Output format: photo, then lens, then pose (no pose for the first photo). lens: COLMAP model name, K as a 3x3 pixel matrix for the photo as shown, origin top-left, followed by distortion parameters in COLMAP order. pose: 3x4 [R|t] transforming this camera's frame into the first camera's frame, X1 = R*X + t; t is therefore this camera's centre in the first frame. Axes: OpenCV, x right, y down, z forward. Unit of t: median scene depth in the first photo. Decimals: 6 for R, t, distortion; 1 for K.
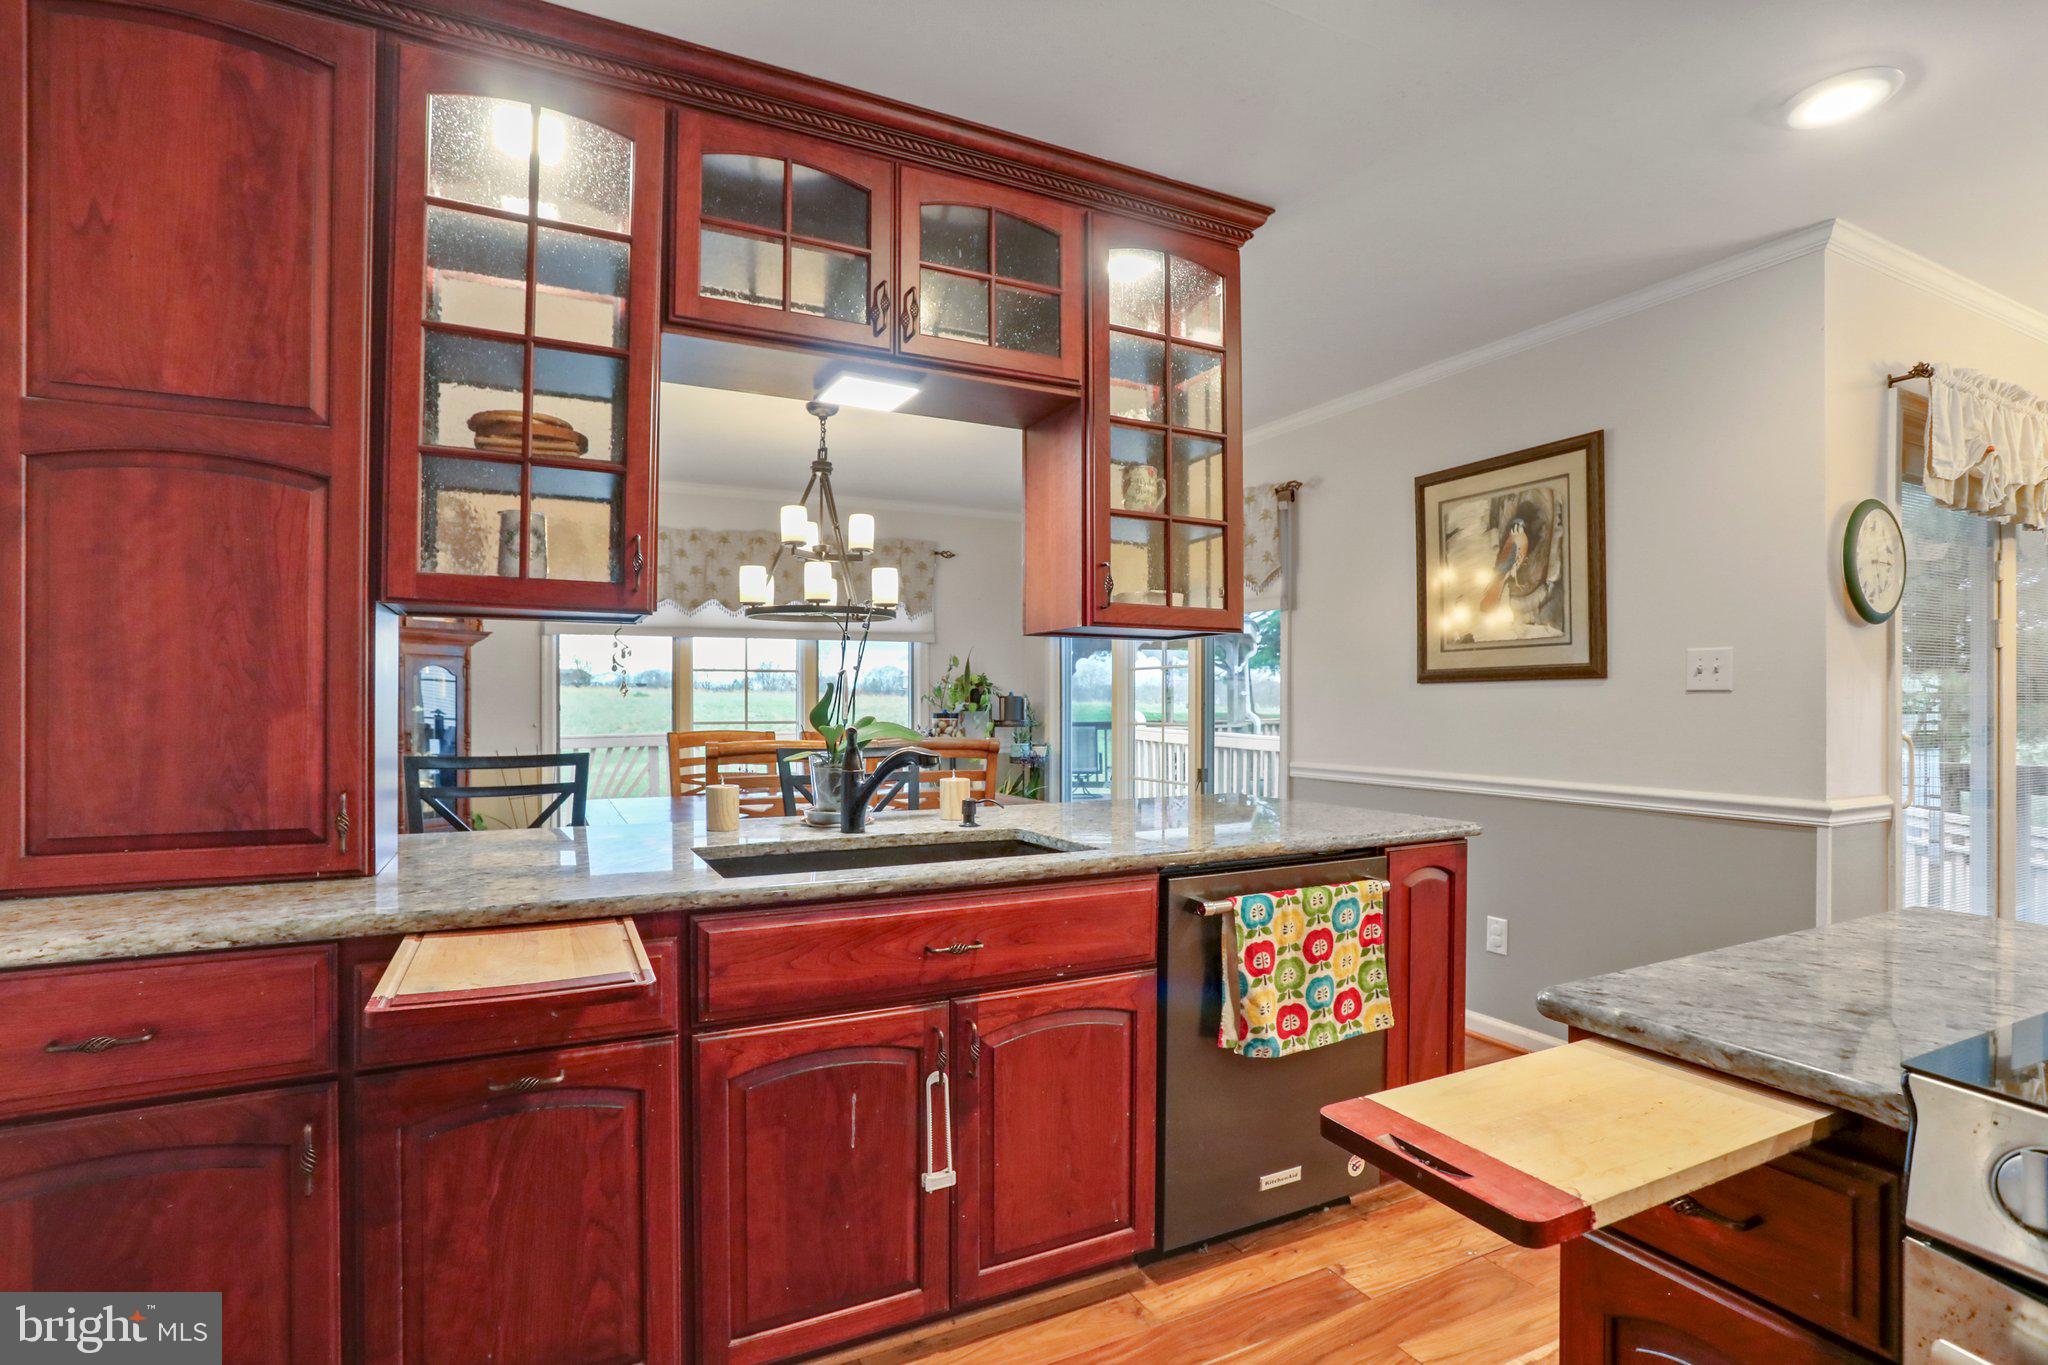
lens RADIAL K [[997.5, 0, 1039.0], [0, 997.5, 696.3], [0, 0, 1]] dist [-0.047474, 0.023507]
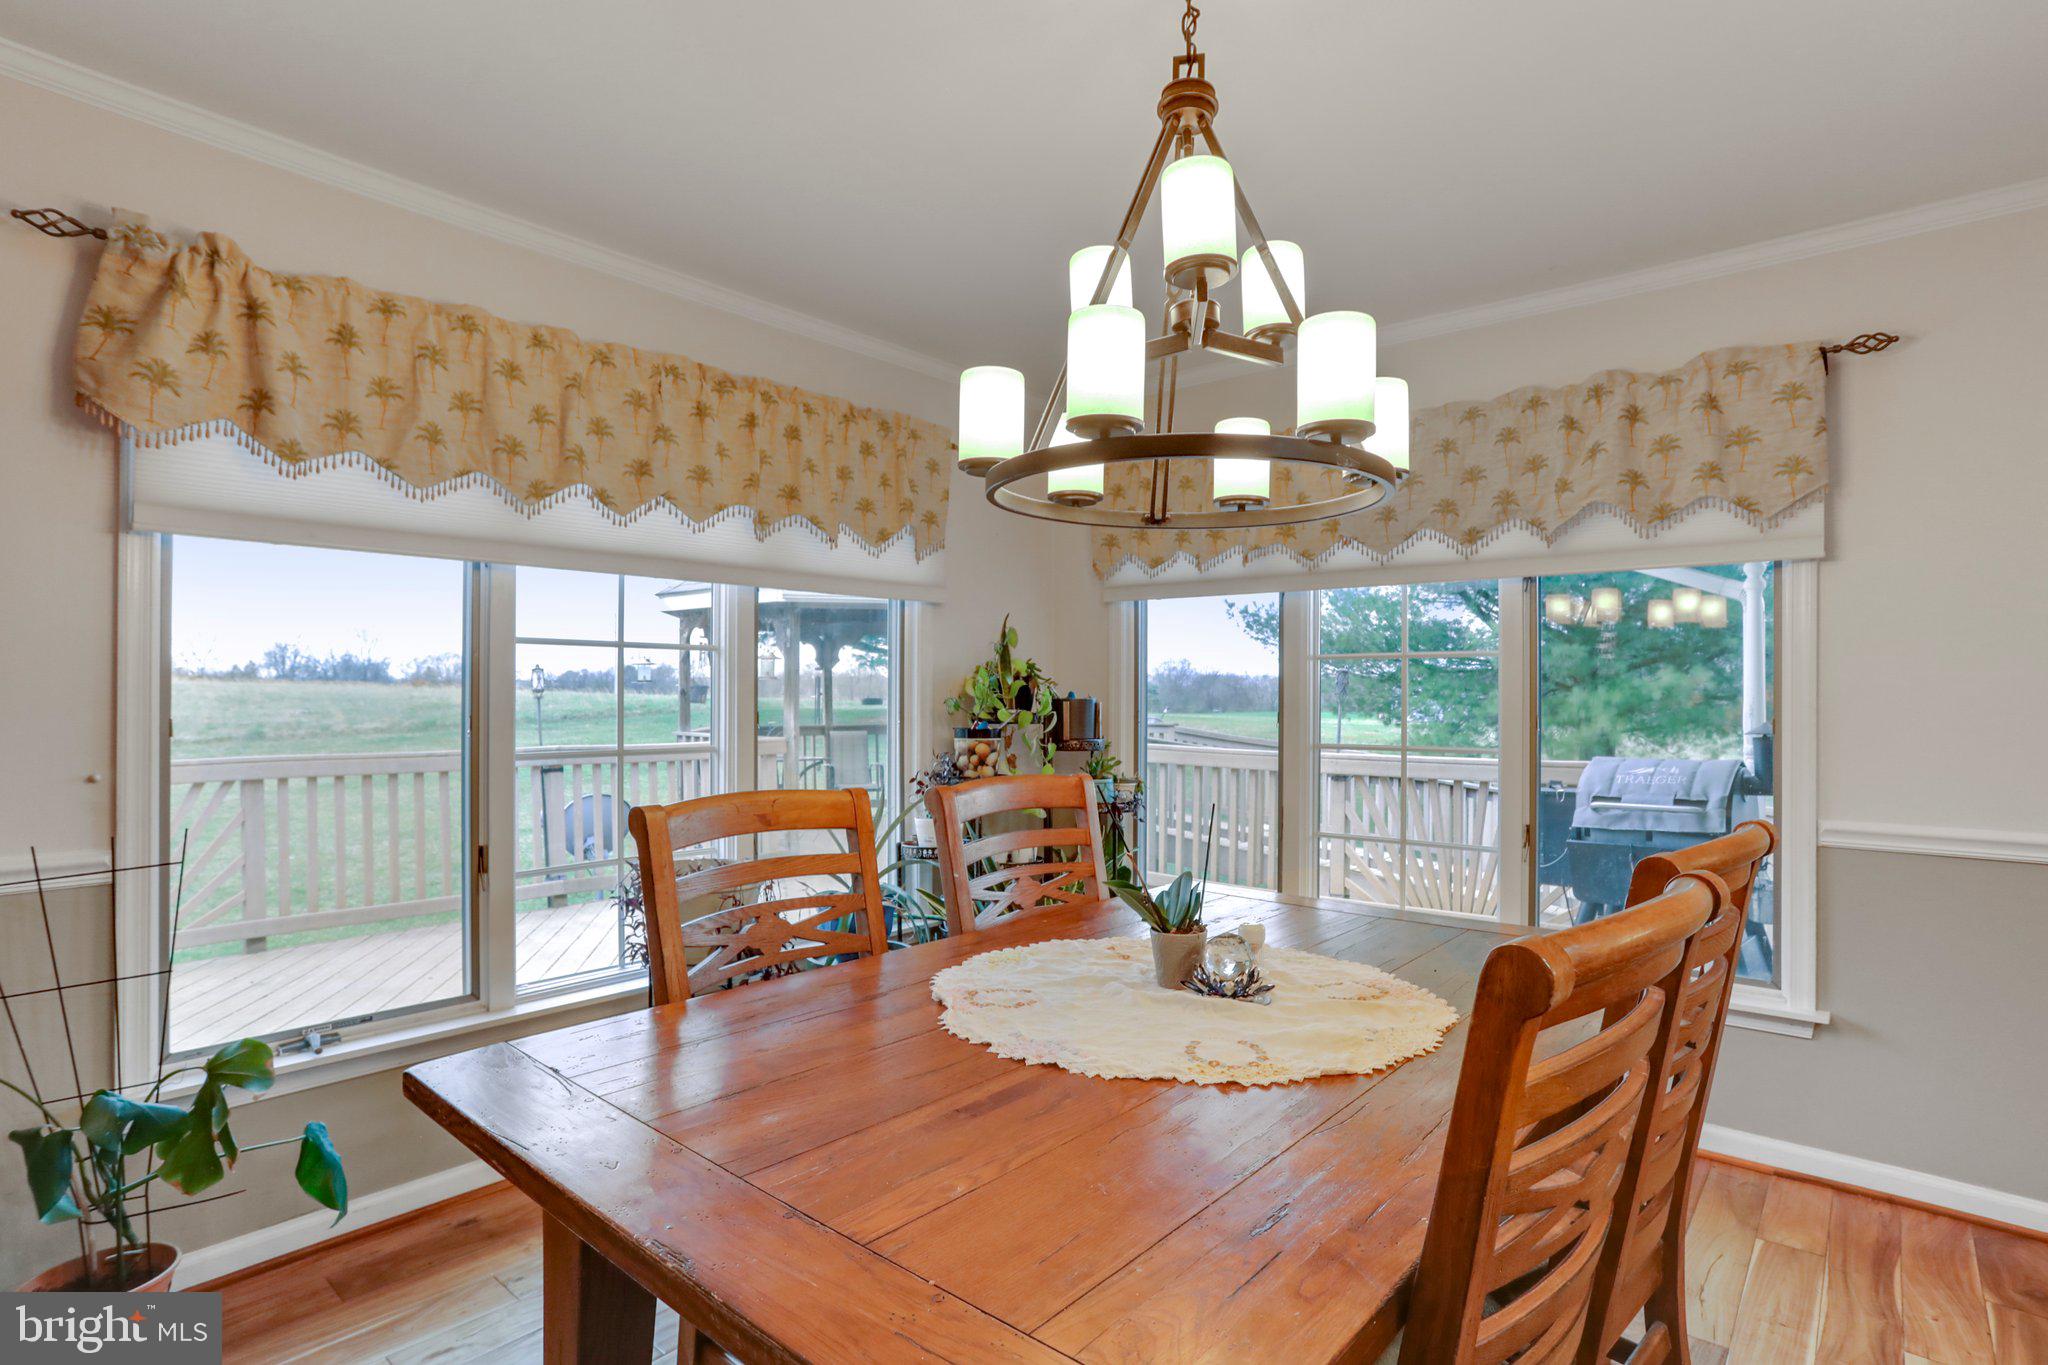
lens RADIAL K [[997.5, 0, 1029.8], [0, 997.5, 682.4], [0, 0, 1]] dist [-0.047474, 0.023507]
pose [[0.923842, 0.010792, 0.382621, -0.306929], [-0.007751, 0.999925, -0.009489, -0.004653], [-0.382695, 0.005800, 0.923857, 0.501574]]
